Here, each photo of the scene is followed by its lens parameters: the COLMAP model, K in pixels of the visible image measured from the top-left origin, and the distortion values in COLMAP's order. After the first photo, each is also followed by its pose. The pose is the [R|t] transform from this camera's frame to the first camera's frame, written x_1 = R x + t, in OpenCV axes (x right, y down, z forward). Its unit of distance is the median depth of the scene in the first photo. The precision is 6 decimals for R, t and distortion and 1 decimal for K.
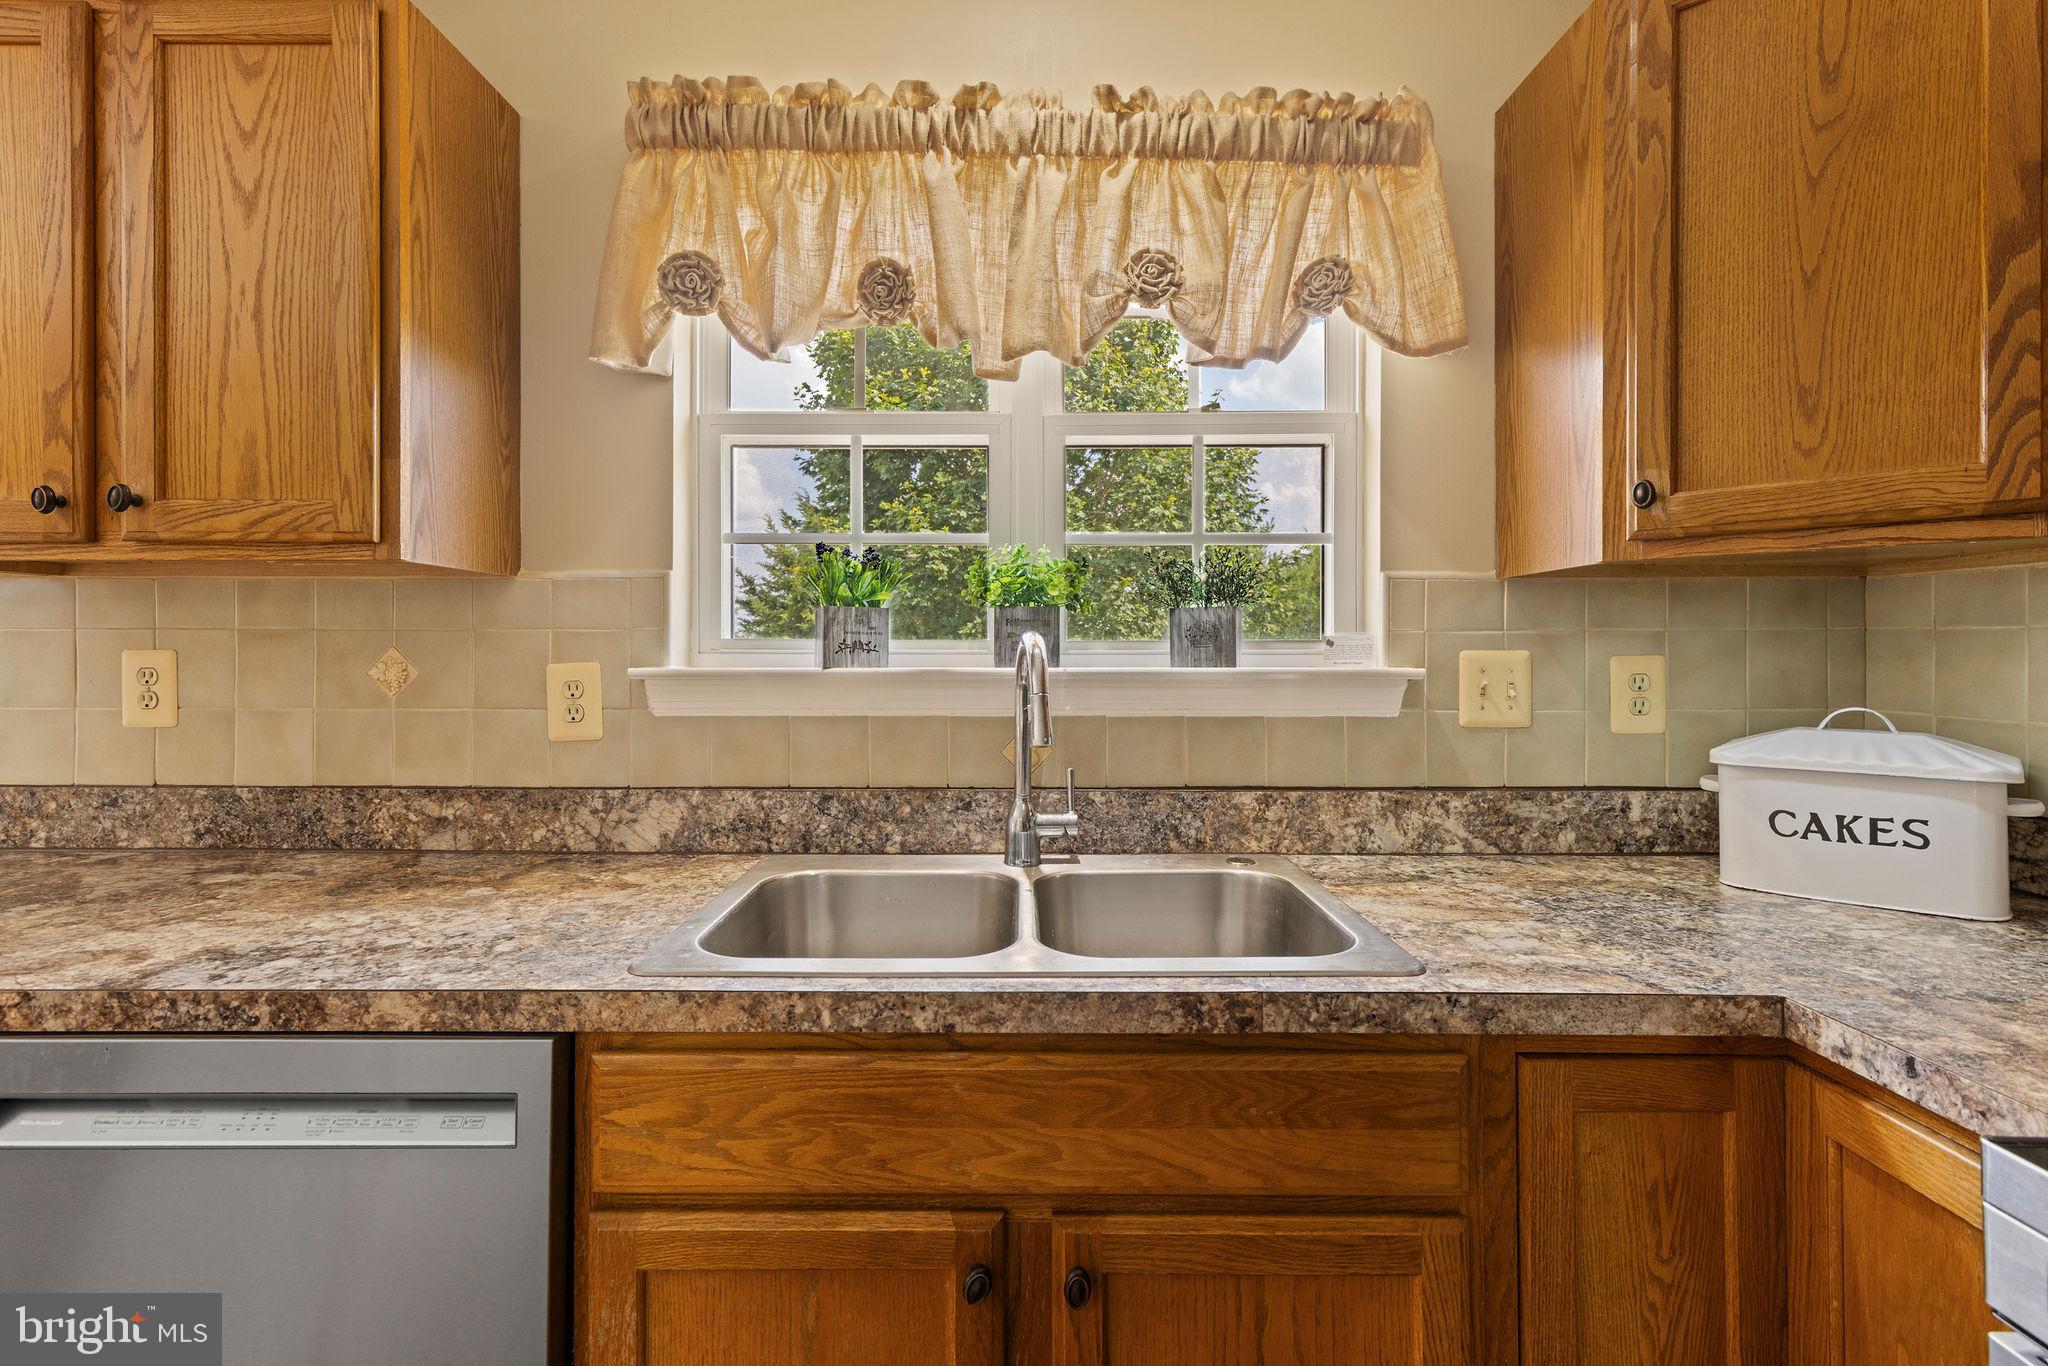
lens RADIAL K [[942.0, 0, 1023.9], [0, 942.0, 650.1], [0, 0, 1]] dist [0.011440, -0.001234]
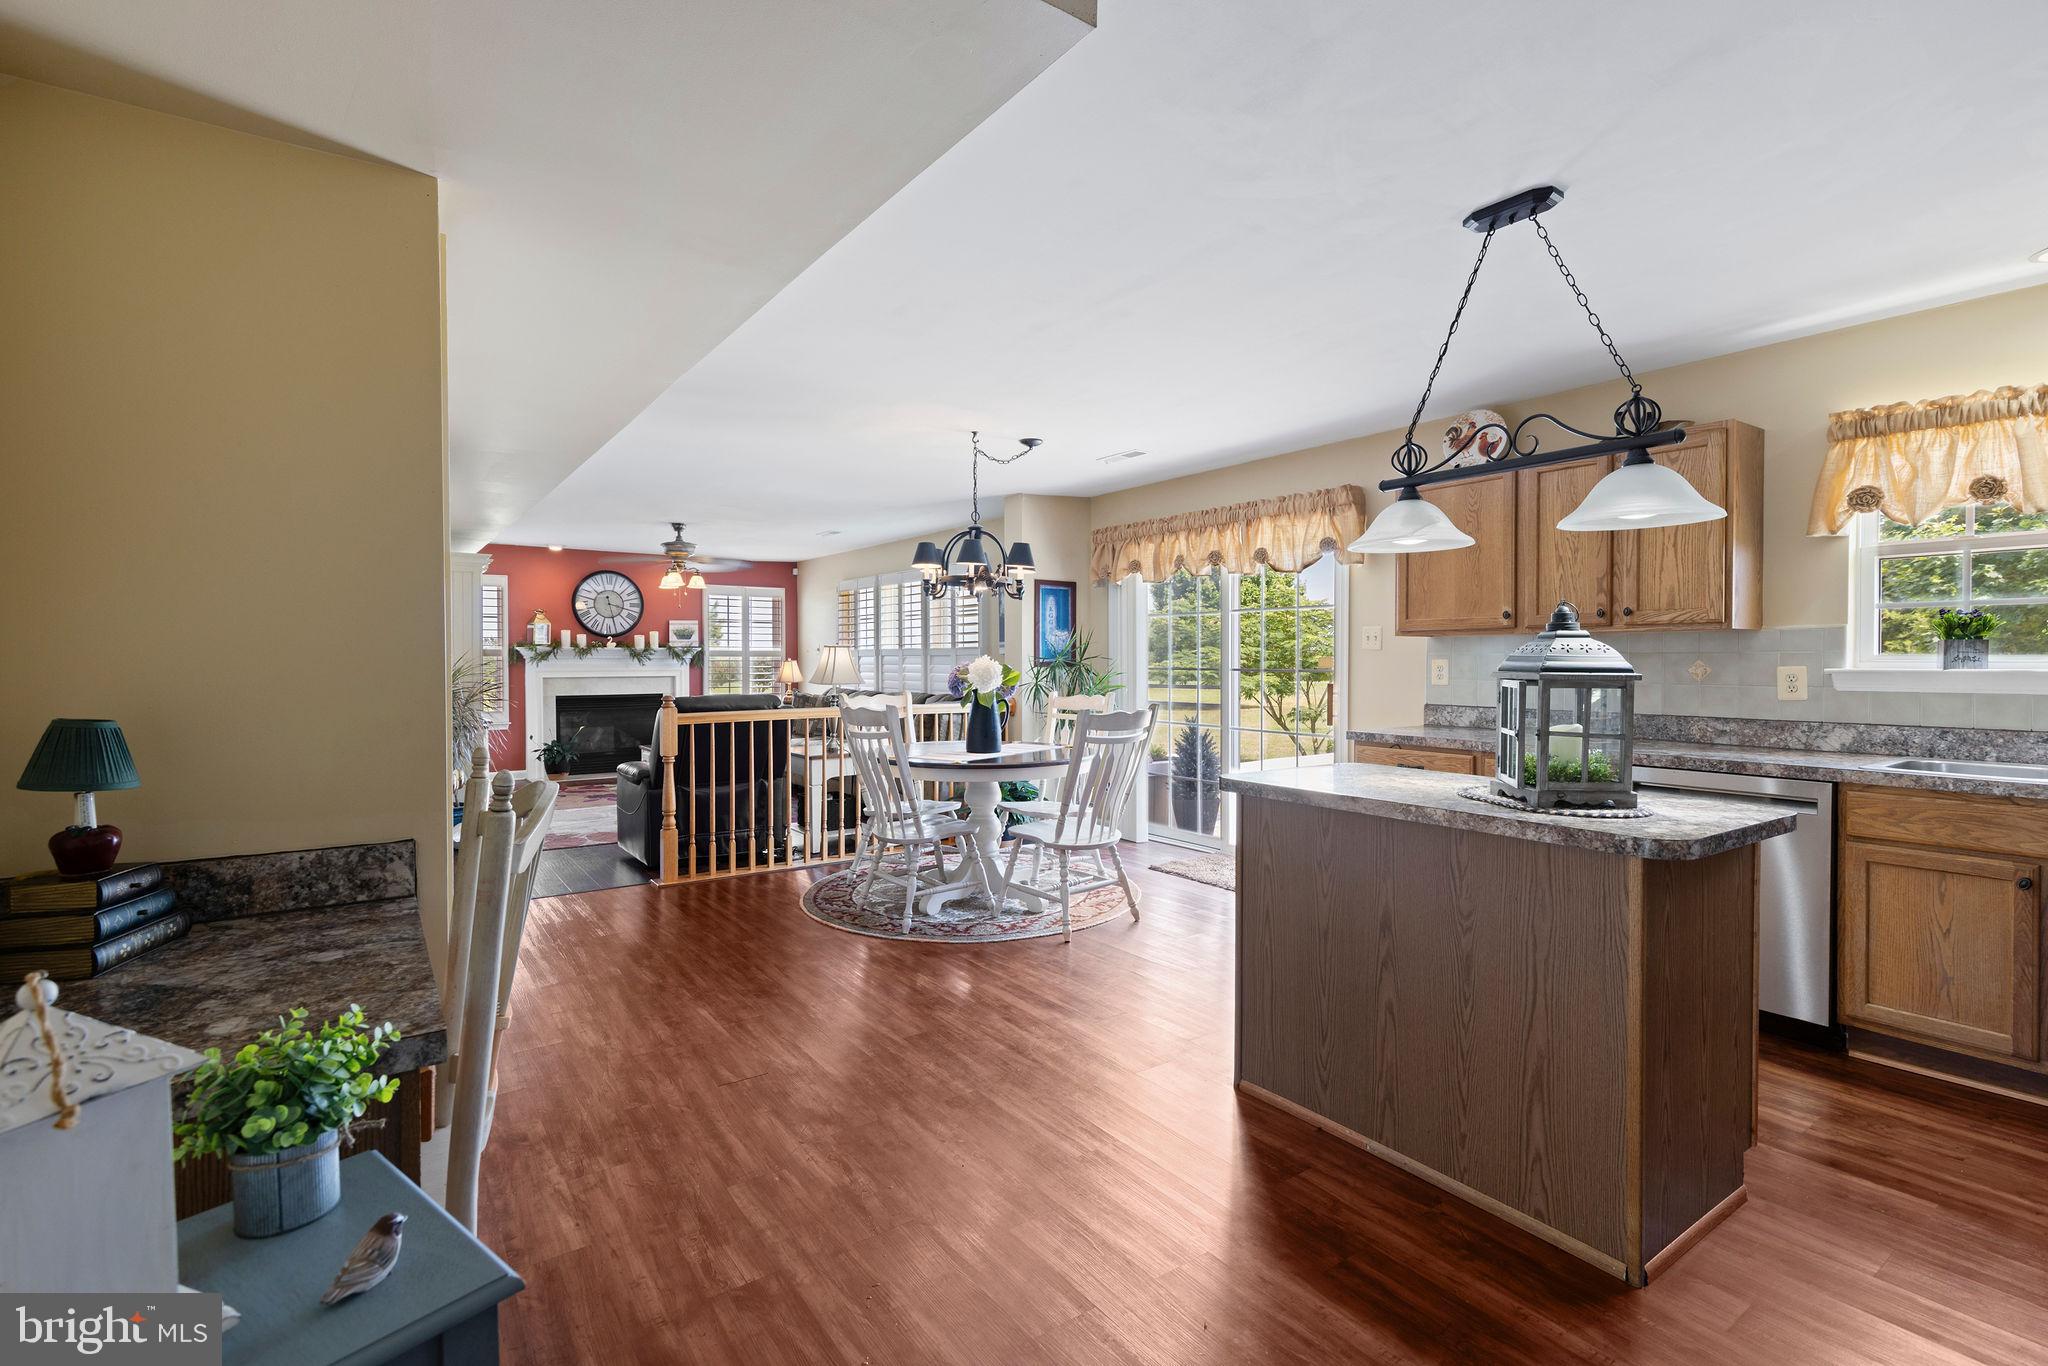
lens RADIAL K [[942.0, 0, 1026.8], [0, 942.0, 673.3], [0, 0, 1]] dist [0.011440, -0.001234]
pose [[0.577970, 0.009465, -0.816003, 0.344396], [0.006312, 0.999851, 0.016067, -0.019346], [0.816034, -0.014437, 0.577824, -1.941575]]
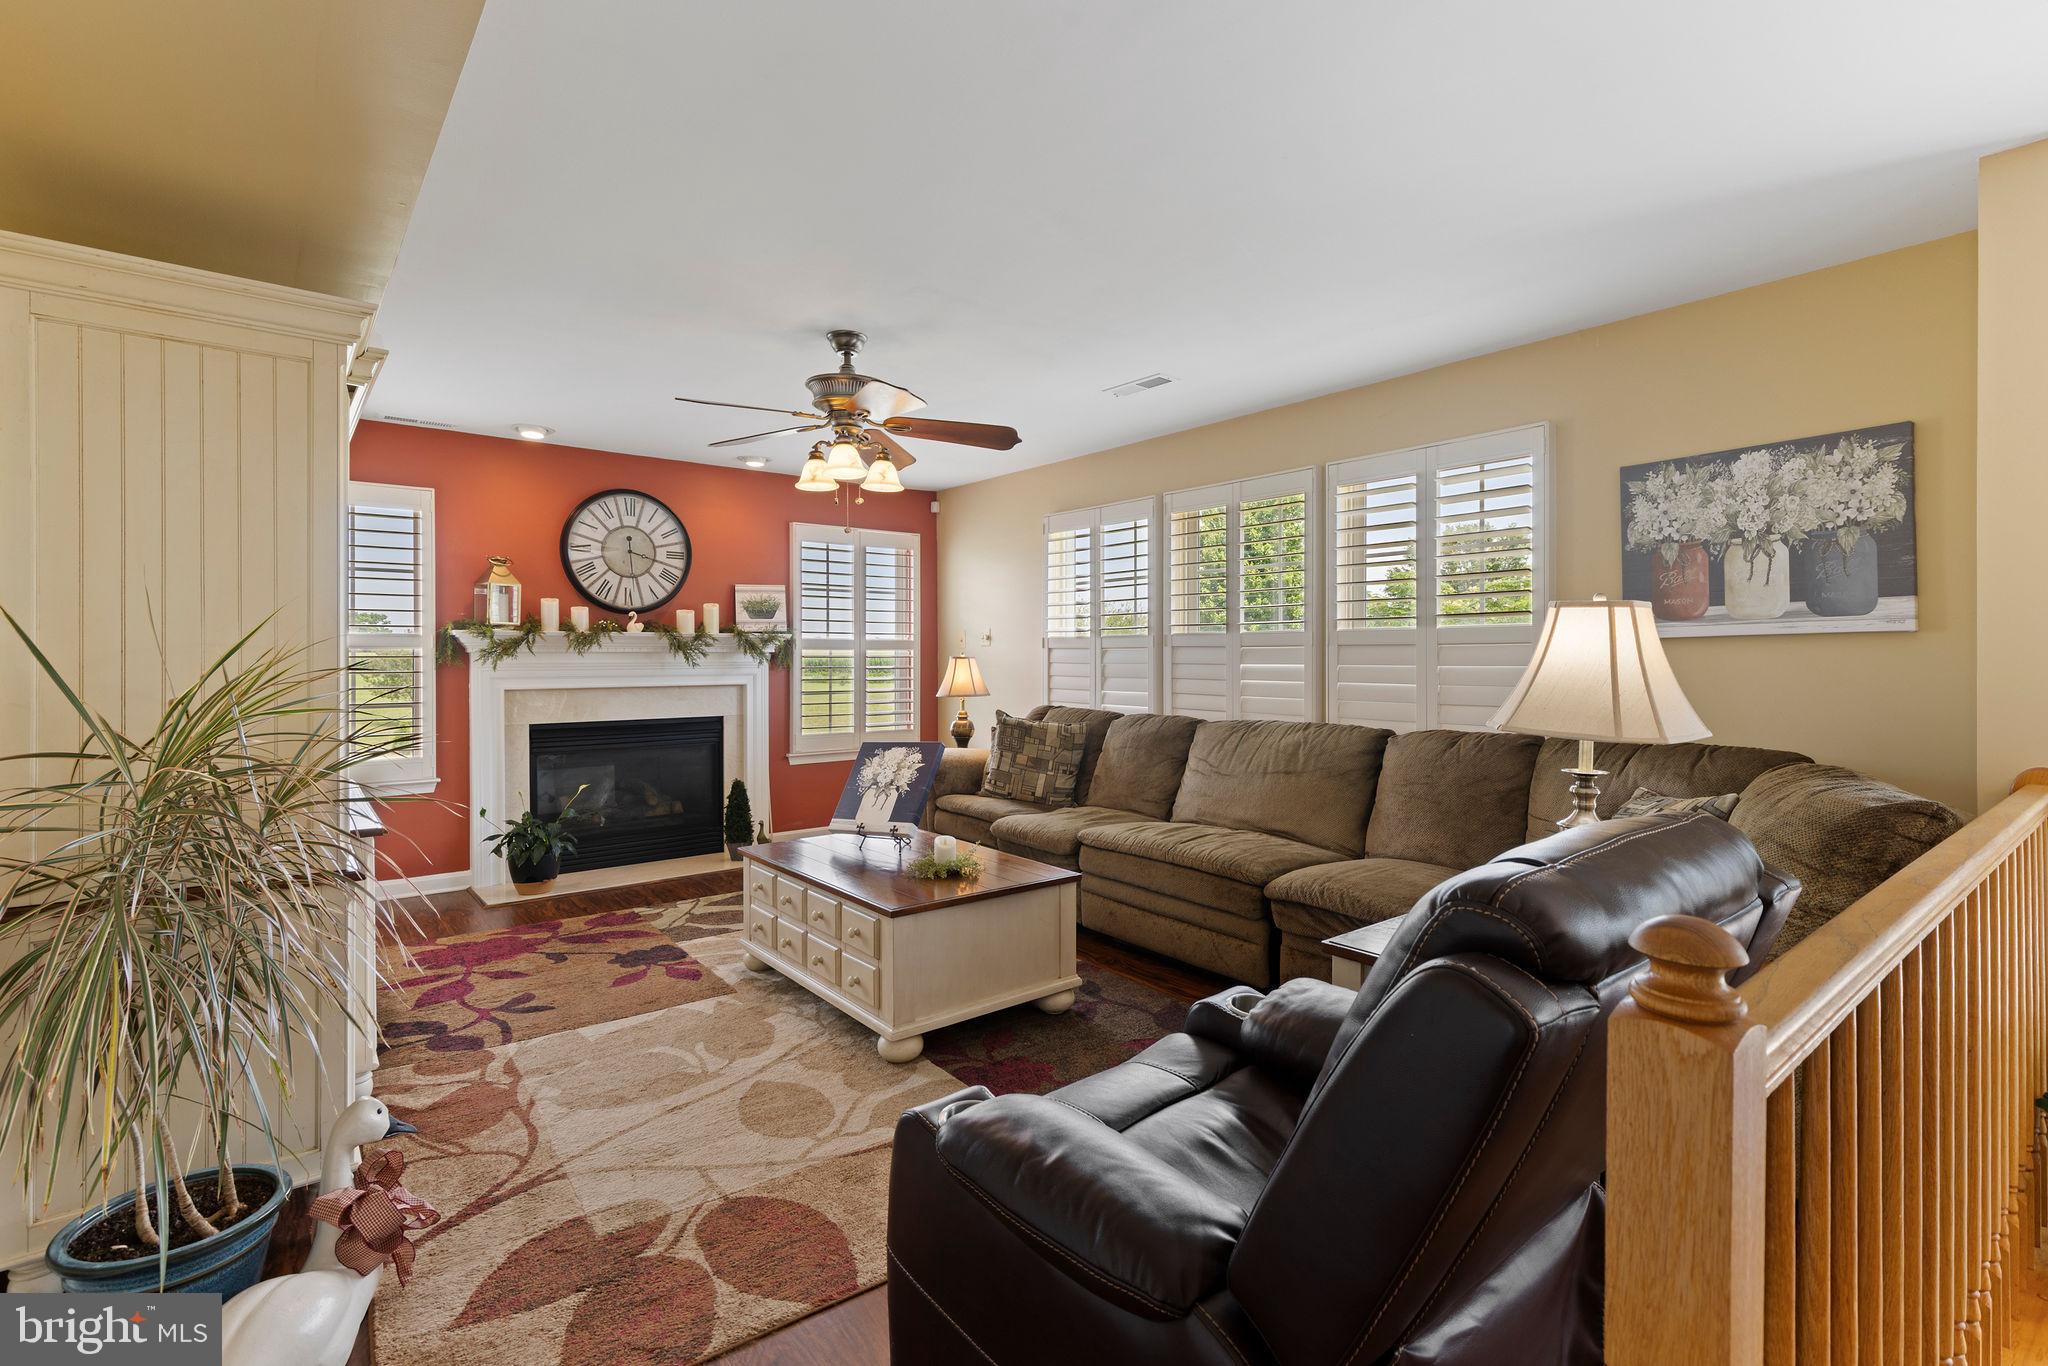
lens RADIAL K [[942.0, 0, 1026.7], [0, 942.0, 656.1], [0, 0, 1]] dist [0.011440, -0.001234]
pose [[0.621185, -0.002277, -0.783661, -3.193314], [0.008008, 0.999962, 0.003442, -0.023257], [0.783623, -0.008413, 0.621179, -1.522955]]
